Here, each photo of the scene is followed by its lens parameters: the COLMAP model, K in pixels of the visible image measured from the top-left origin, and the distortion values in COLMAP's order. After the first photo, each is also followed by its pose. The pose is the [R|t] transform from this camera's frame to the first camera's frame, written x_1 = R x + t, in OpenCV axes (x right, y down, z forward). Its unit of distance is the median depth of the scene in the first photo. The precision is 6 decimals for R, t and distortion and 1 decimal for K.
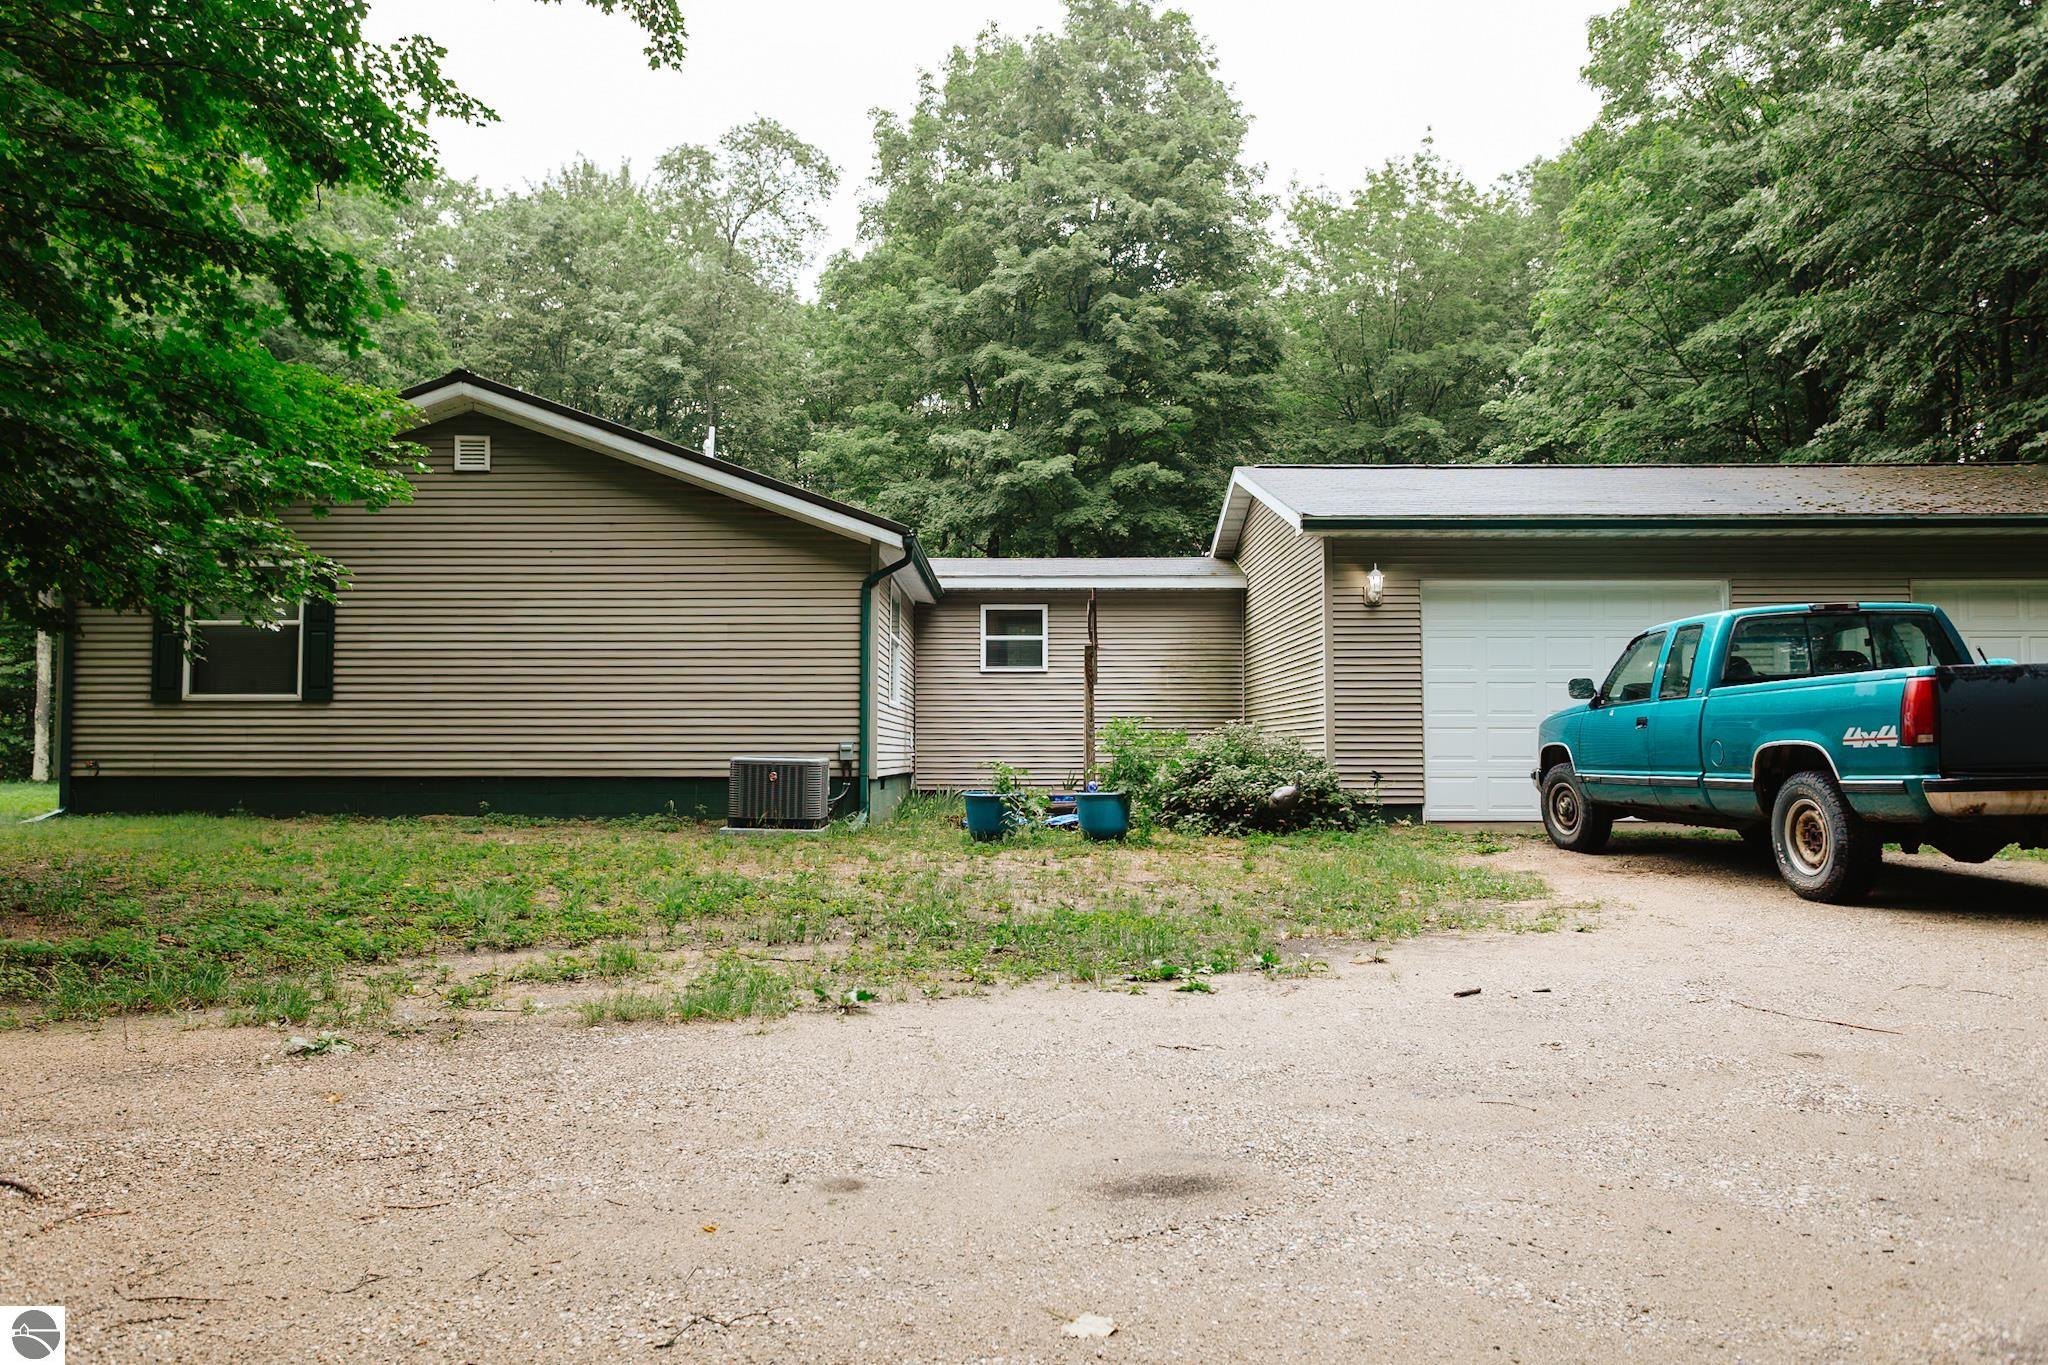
lens RADIAL K [[1361.2, 0, 1023.2], [0, 1361.2, 696.4], [0, 0, 1]] dist [-0.003377, -0.000179]
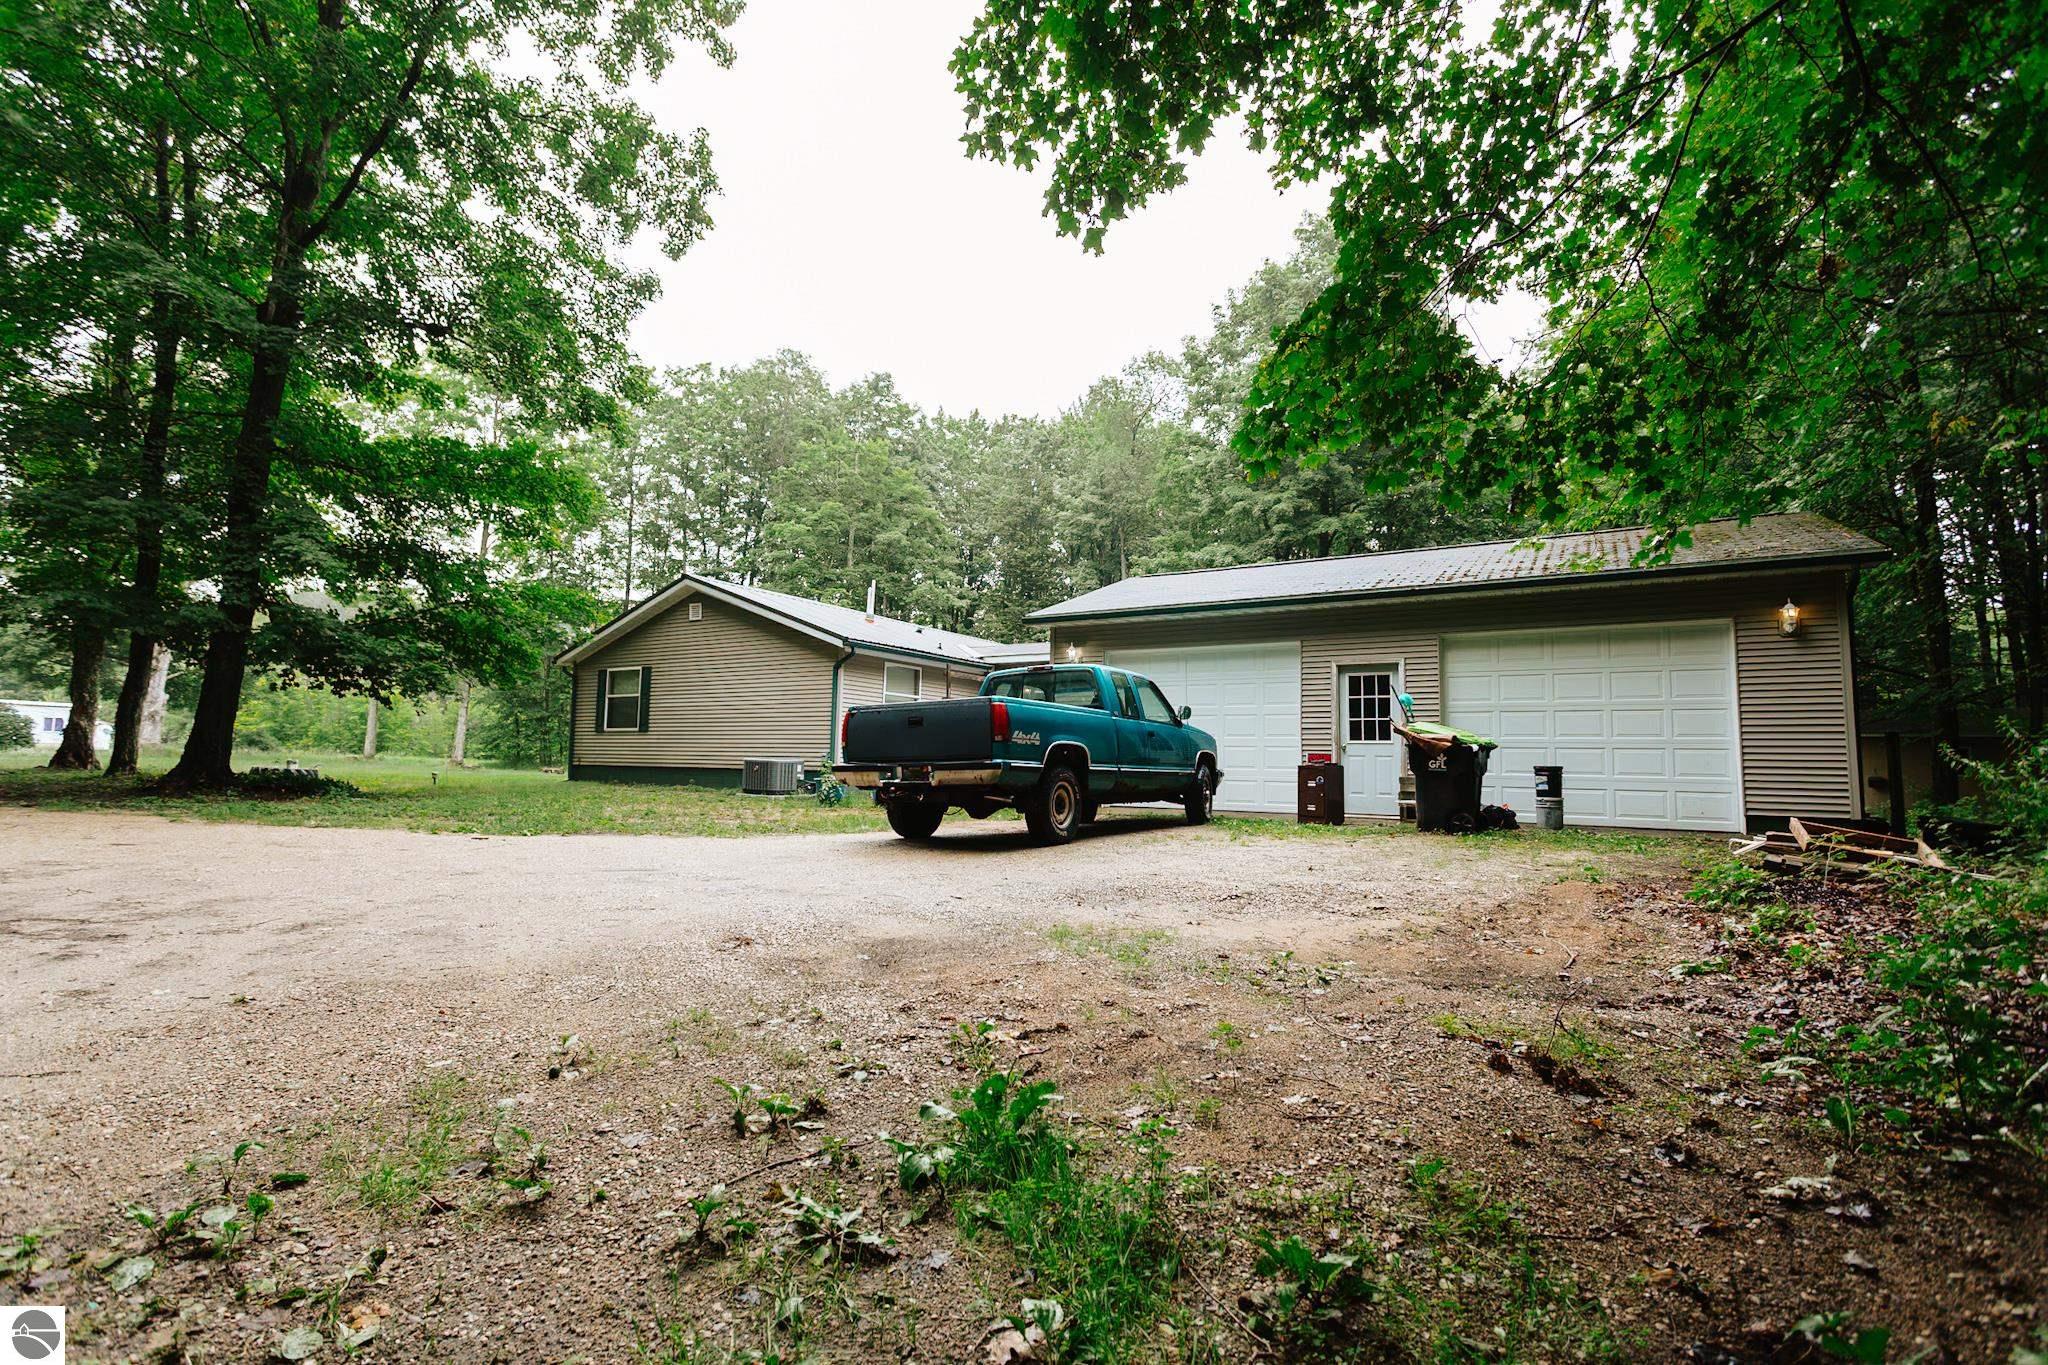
lens RADIAL K [[995.4, 0, 1025.2], [0, 995.4, 671.5], [0, 0, 1]] dist [-0.000721, 0.000021]
pose [[0.859344, -0.040656, -0.509779, 0.814986], [0.009500, 0.997932, -0.063572, 0.015812], [0.511309, 0.049787, 0.857953, -0.055753]]
